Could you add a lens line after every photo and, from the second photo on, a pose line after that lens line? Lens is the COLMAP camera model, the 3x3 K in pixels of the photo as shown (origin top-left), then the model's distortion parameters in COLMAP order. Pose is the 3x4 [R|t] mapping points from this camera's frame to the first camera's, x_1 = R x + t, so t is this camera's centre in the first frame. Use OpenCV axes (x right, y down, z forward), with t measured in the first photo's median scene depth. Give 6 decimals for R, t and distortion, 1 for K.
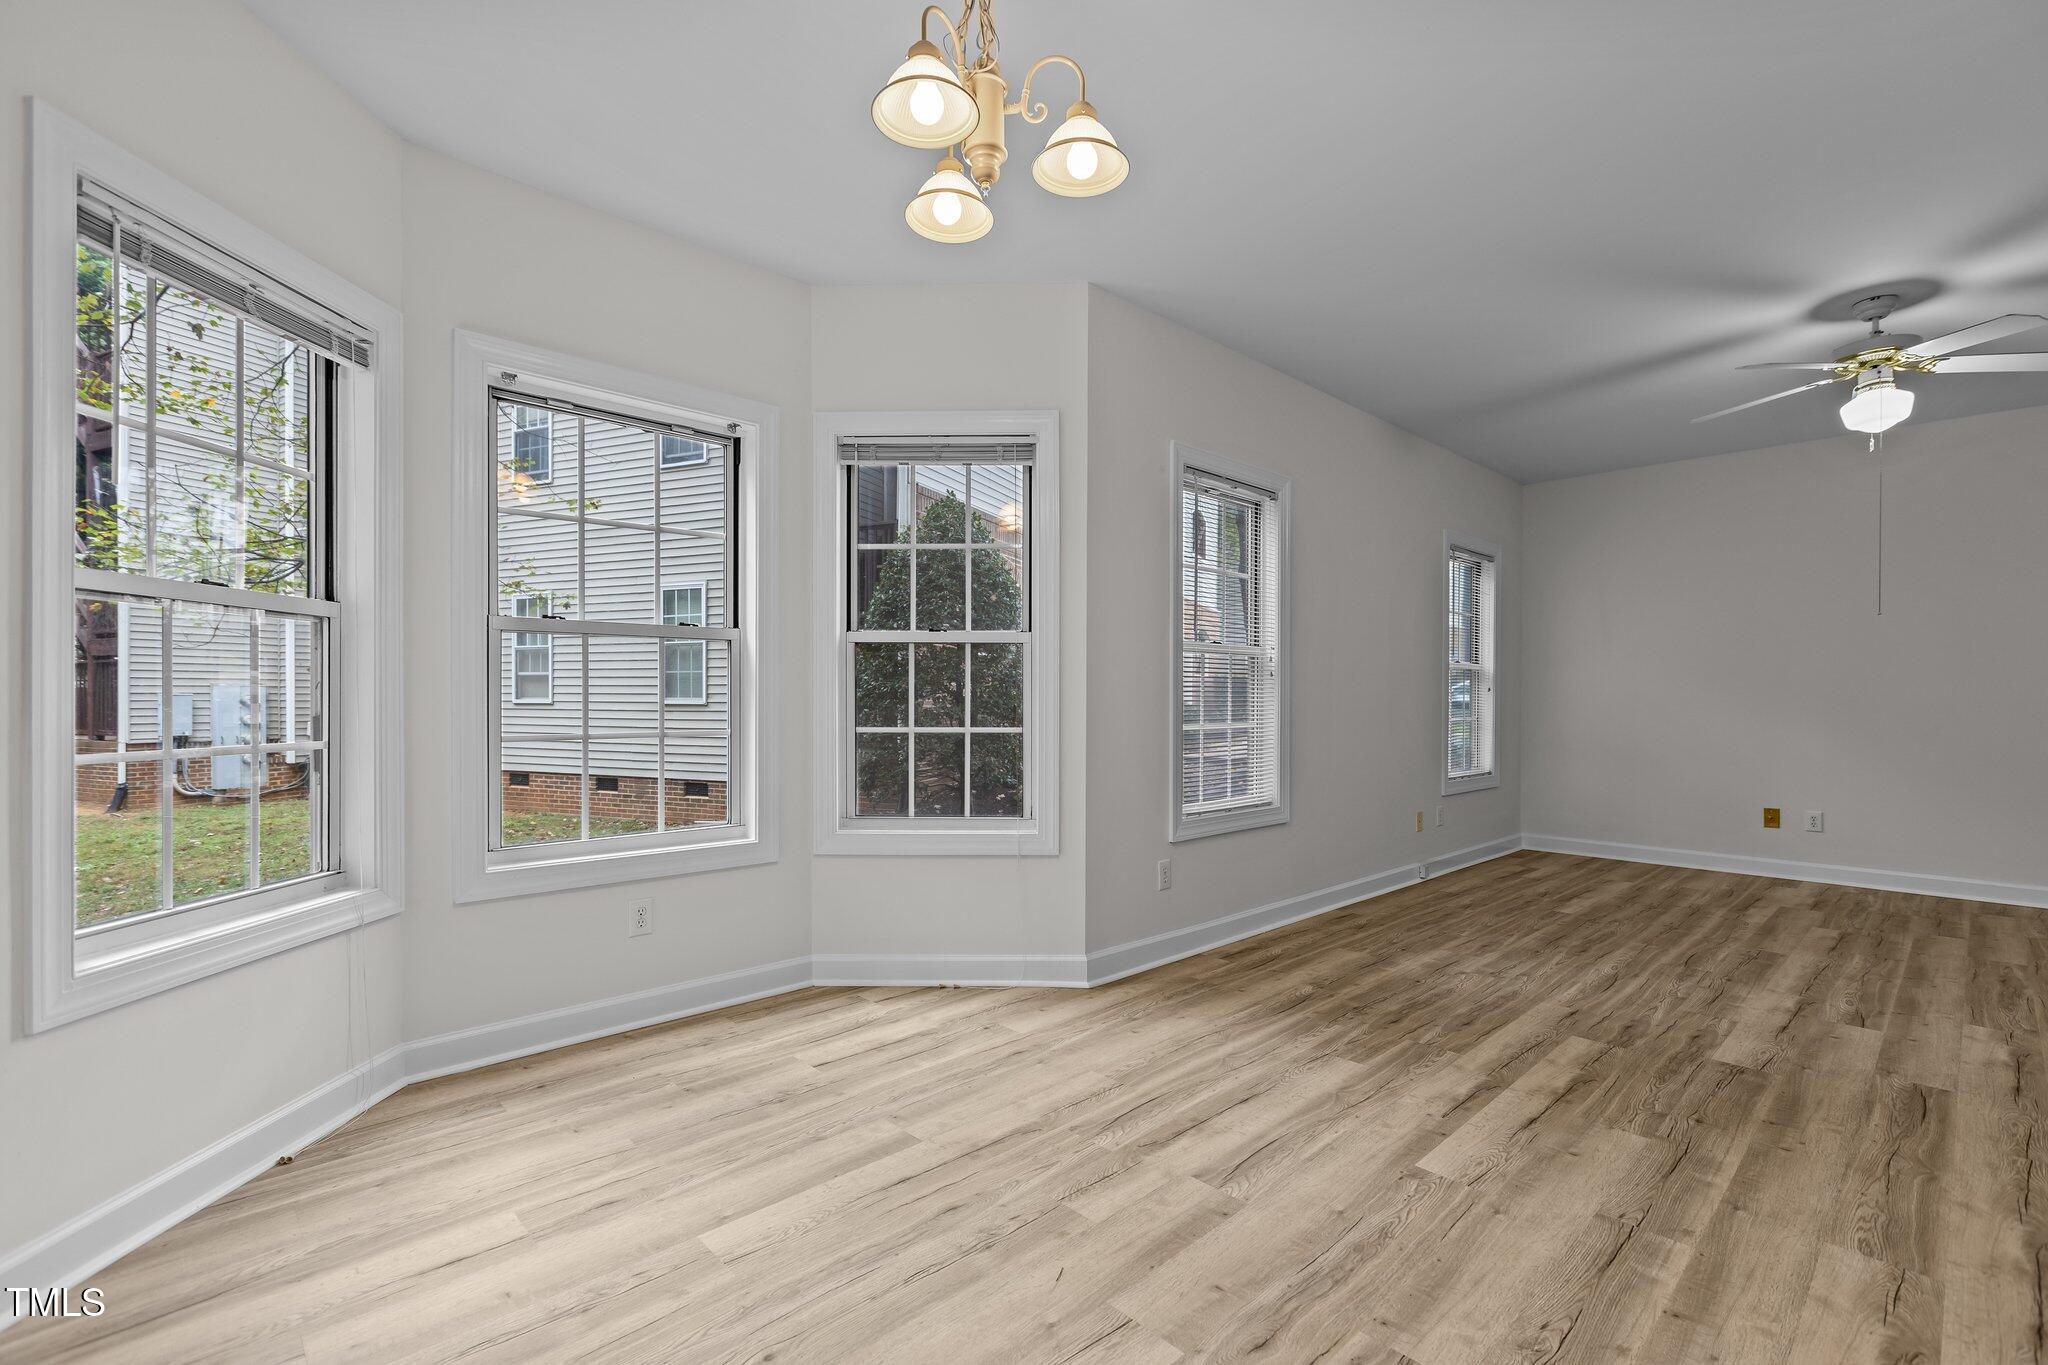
lens RADIAL K [[915.4, 0, 1030.4], [0, 915.4, 700.9], [0, 0, 1]] dist [0.005152, -0.001736]
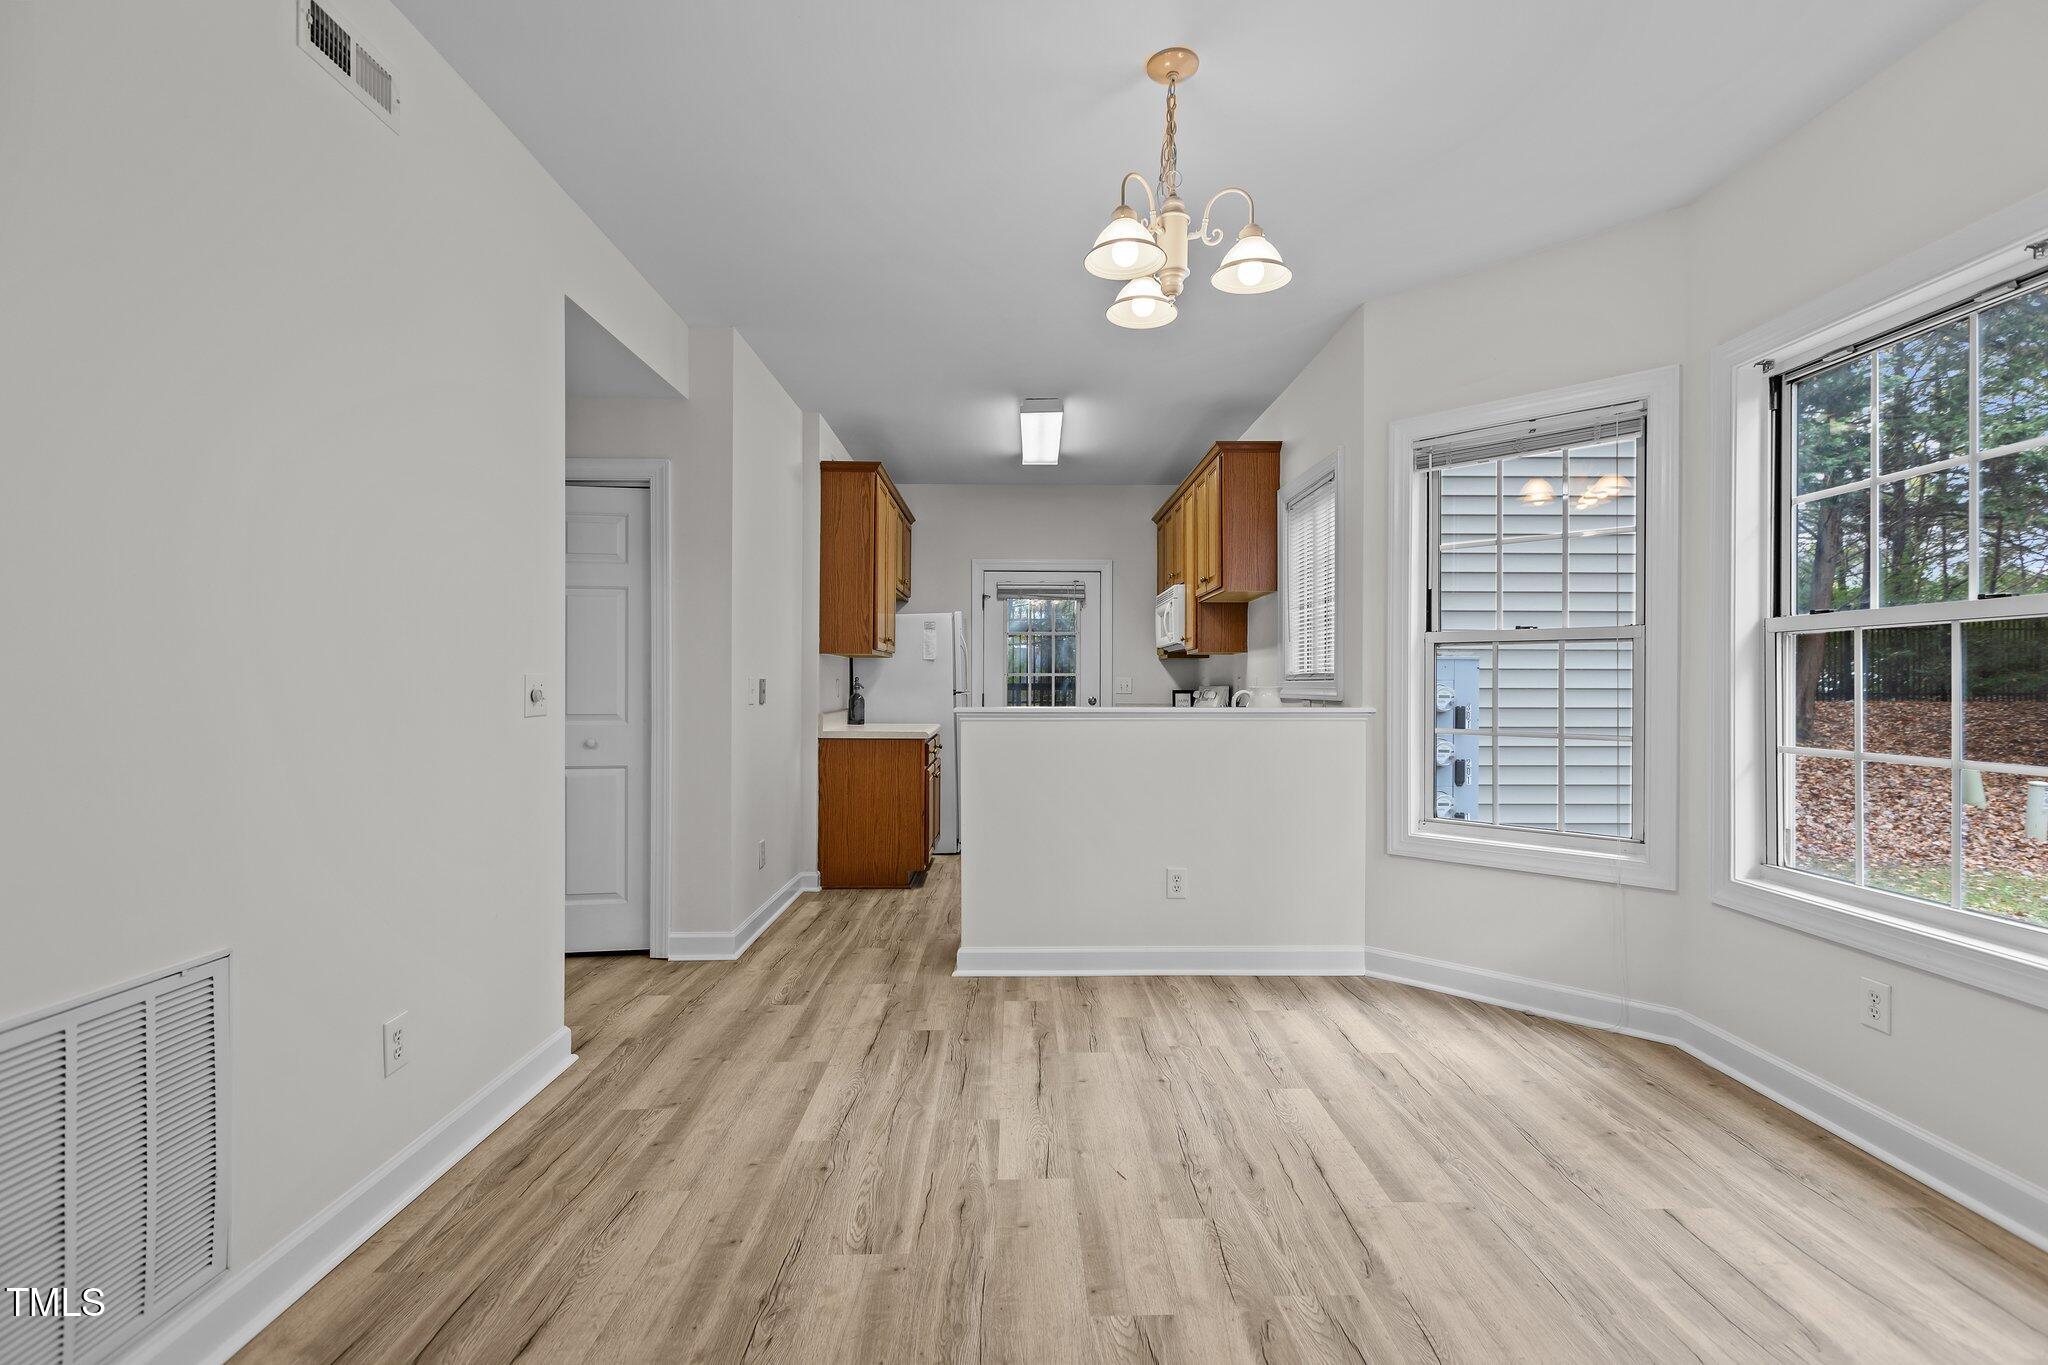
lens RADIAL K [[915.4, 0, 1030.5], [0, 915.4, 677.4], [0, 0, 1]] dist [0.005152, -0.001736]
pose [[-0.681936, -0.008702, -0.731360, 0.580166], [-0.006887, 0.999961, -0.005477, -0.020847], [0.731379, 0.001302, -0.681970, 0.993977]]
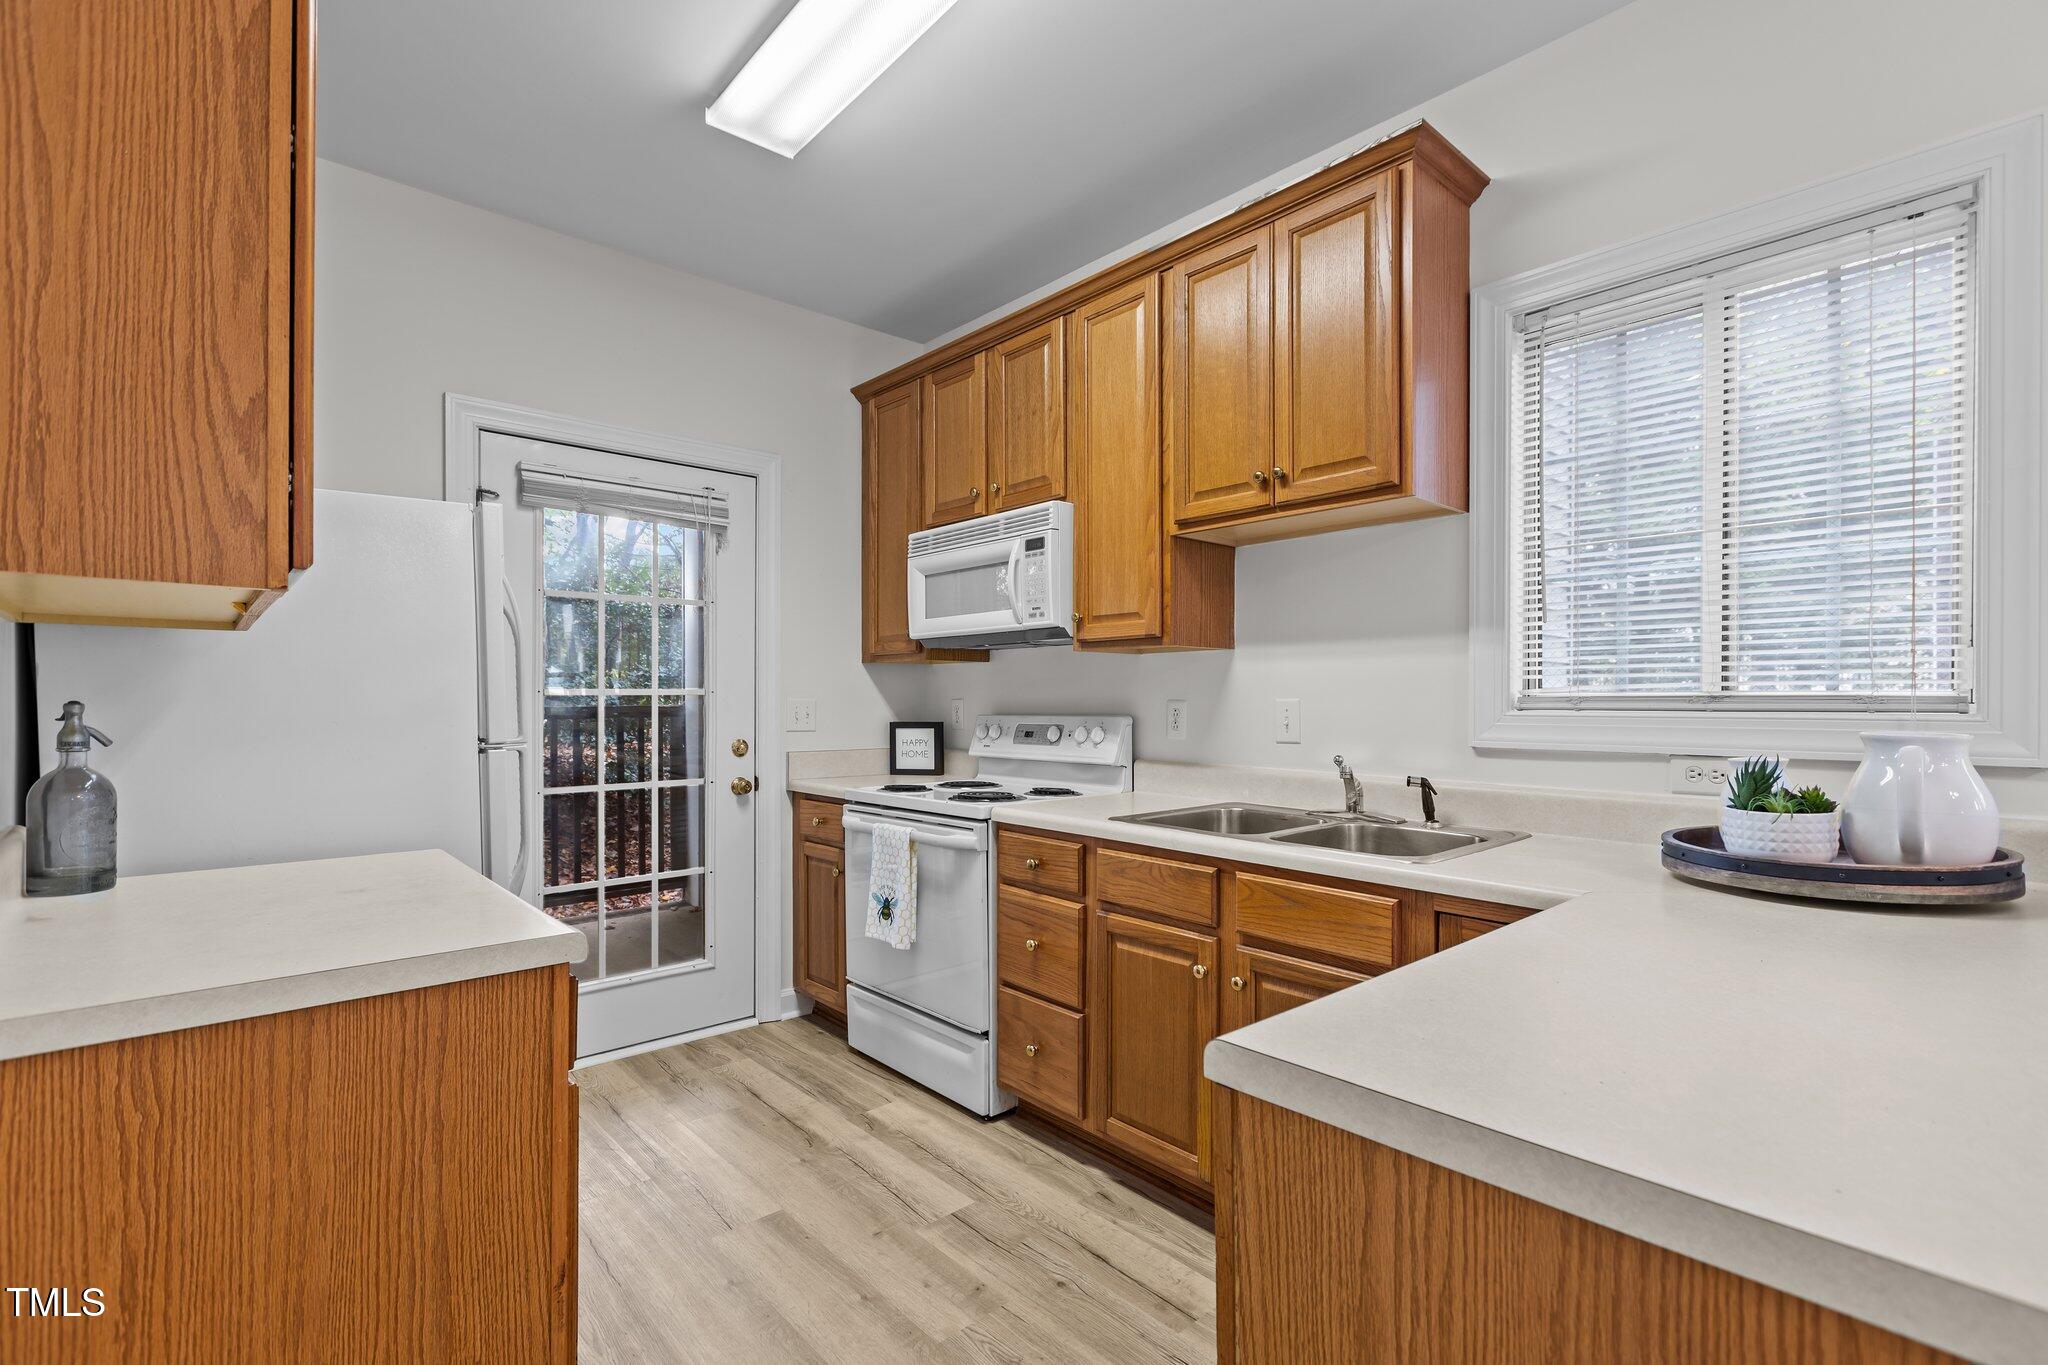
lens RADIAL K [[915.4, 0, 1022.6], [0, 915.4, 698.6], [0, 0, 1]] dist [0.005152, -0.001736]
pose [[-0.025493, -0.002833, -0.999671, -0.119437], [-0.005400, 0.999982, -0.002696, -0.031569], [0.999660, 0.005329, -0.025508, -0.085229]]
